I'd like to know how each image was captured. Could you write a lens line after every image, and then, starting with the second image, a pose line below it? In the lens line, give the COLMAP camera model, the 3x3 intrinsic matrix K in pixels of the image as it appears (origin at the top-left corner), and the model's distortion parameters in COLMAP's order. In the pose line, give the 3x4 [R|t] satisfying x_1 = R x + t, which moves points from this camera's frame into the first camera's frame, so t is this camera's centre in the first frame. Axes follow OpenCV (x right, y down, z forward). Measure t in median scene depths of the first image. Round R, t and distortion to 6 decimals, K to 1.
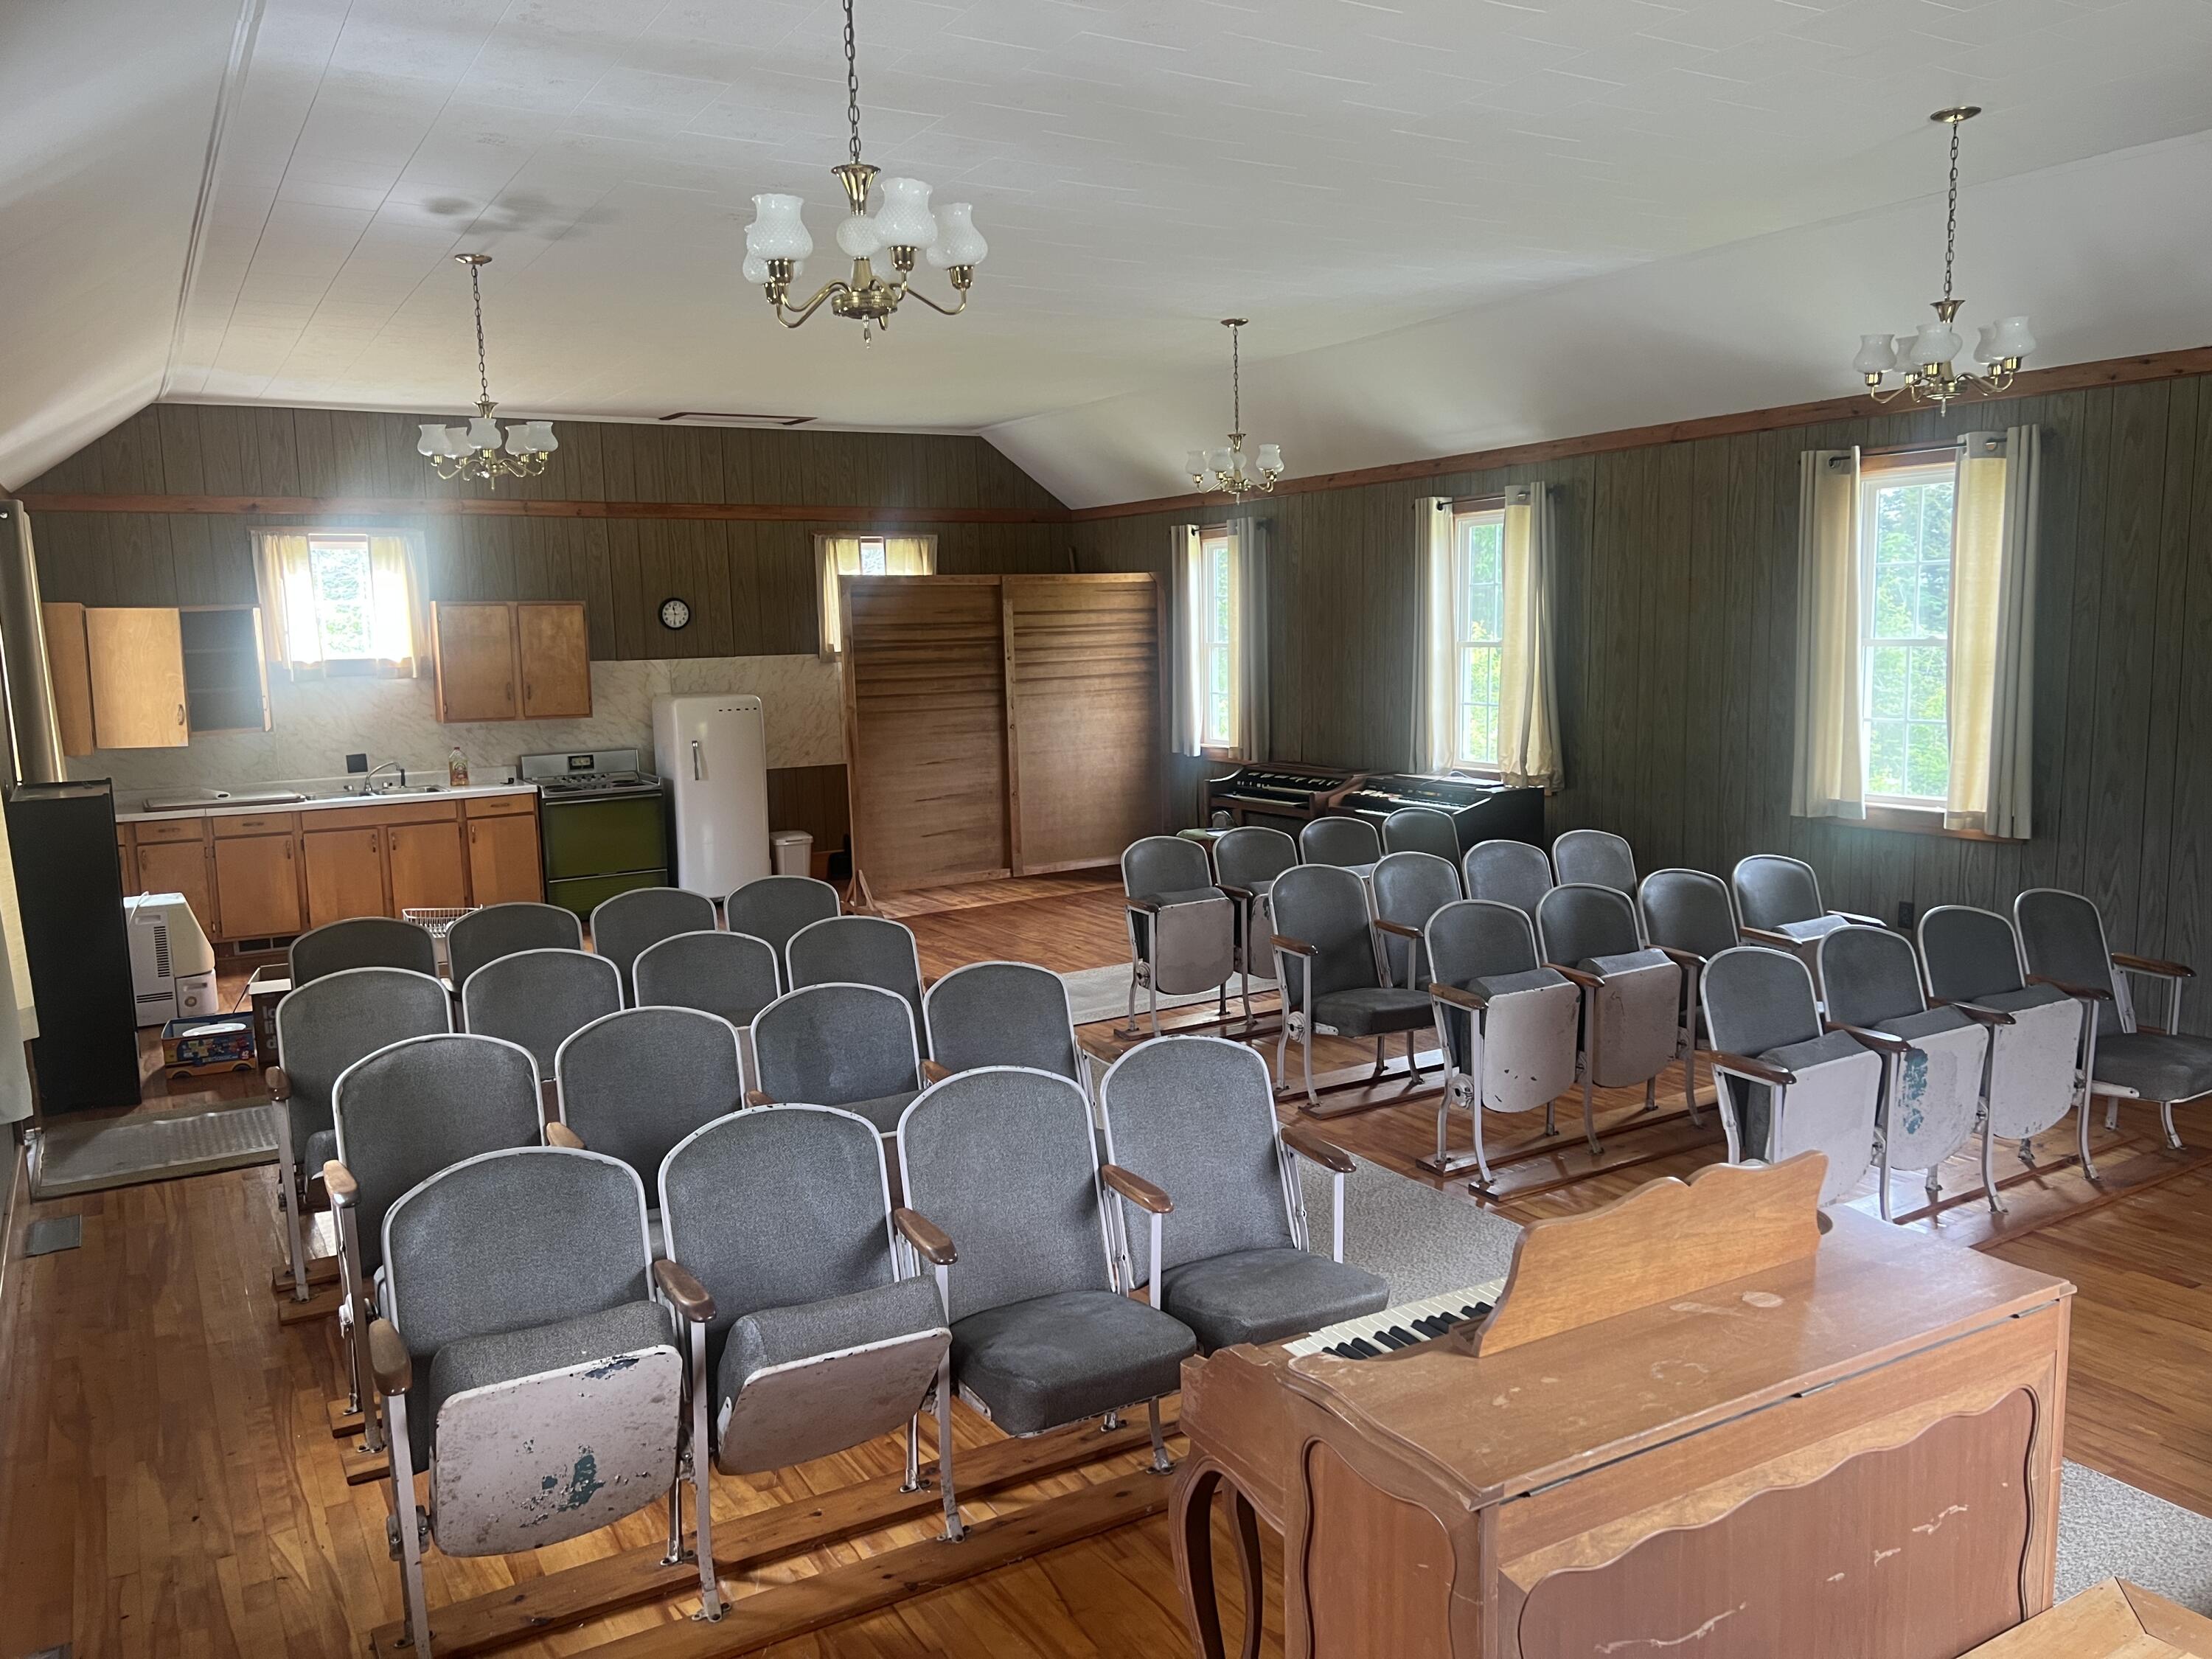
lens RADIAL K [[1645.9, 0, 1116.6], [0, 1645.9, 824.4], [0, 0, 1]] dist [-0.003447, -0.023487]
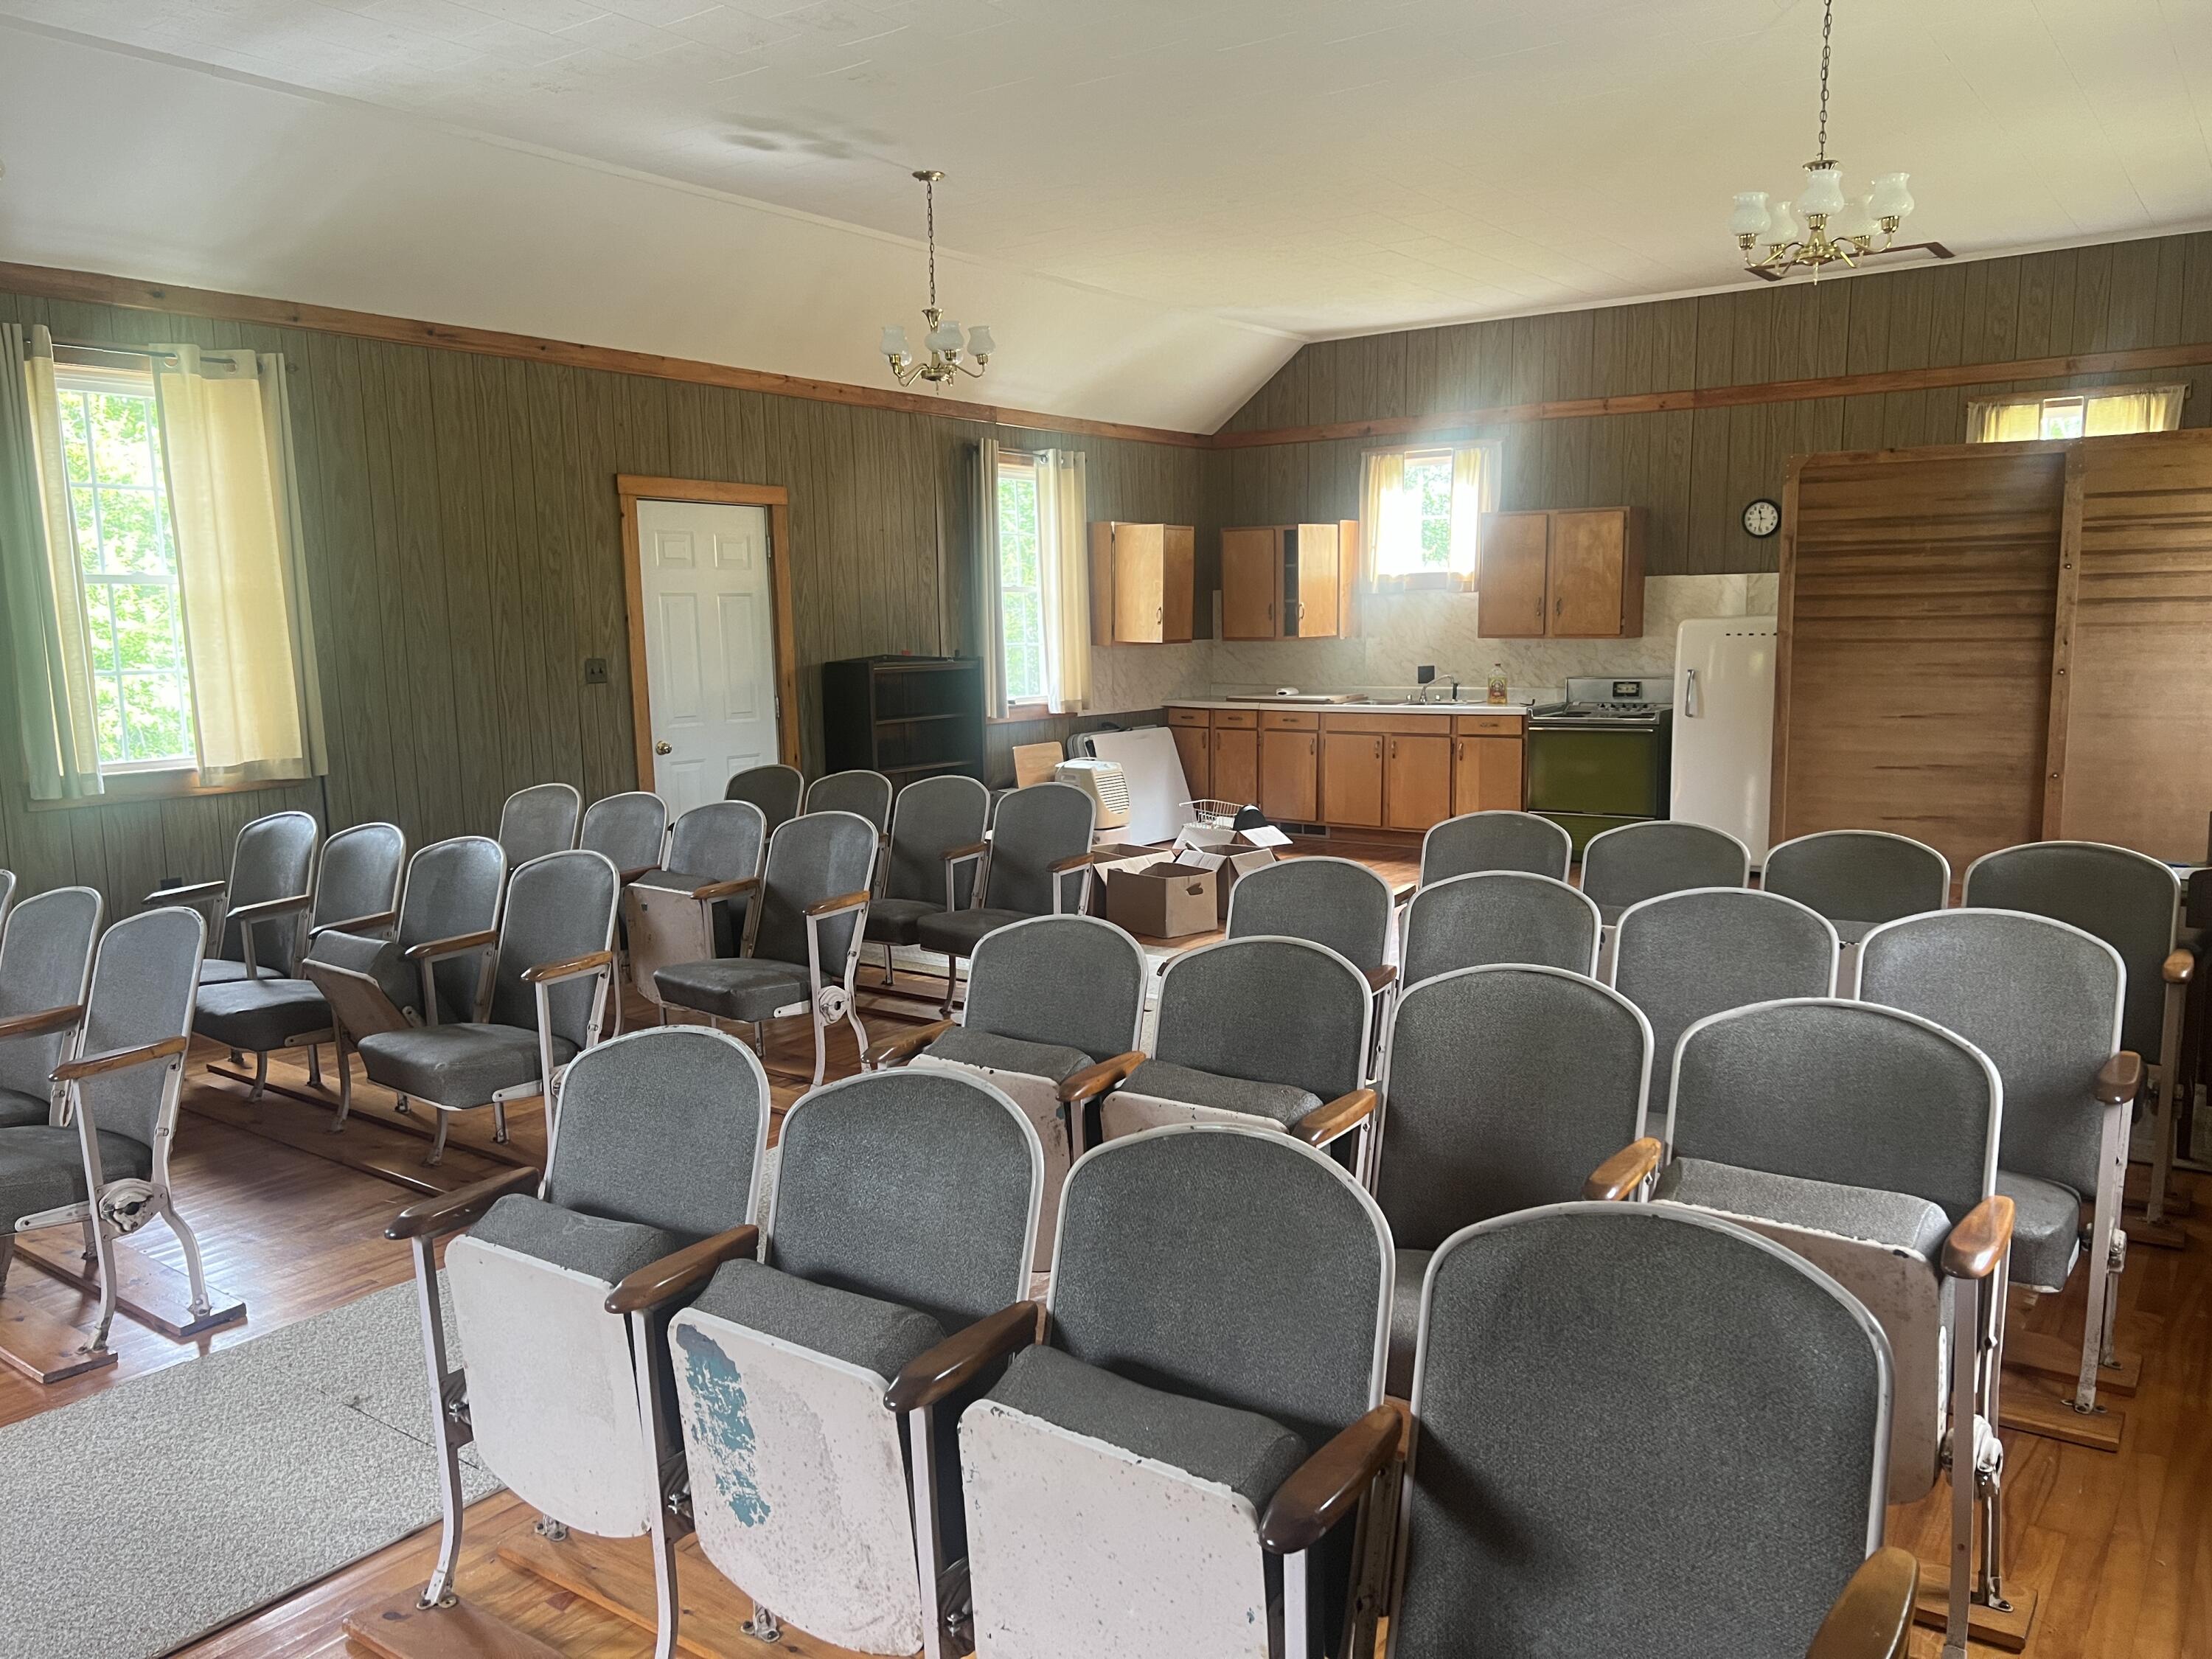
lens RADIAL K [[1645.9, 0, 1101.3], [0, 1645.9, 834.3], [0, 0, 1]] dist [-0.003447, -0.023487]
pose [[0.367308, 0.137030, -0.919950, 0.413197], [-0.105854, 0.988820, 0.105024, -0.024457], [0.924056, 0.058805, 0.377706, 0.418205]]
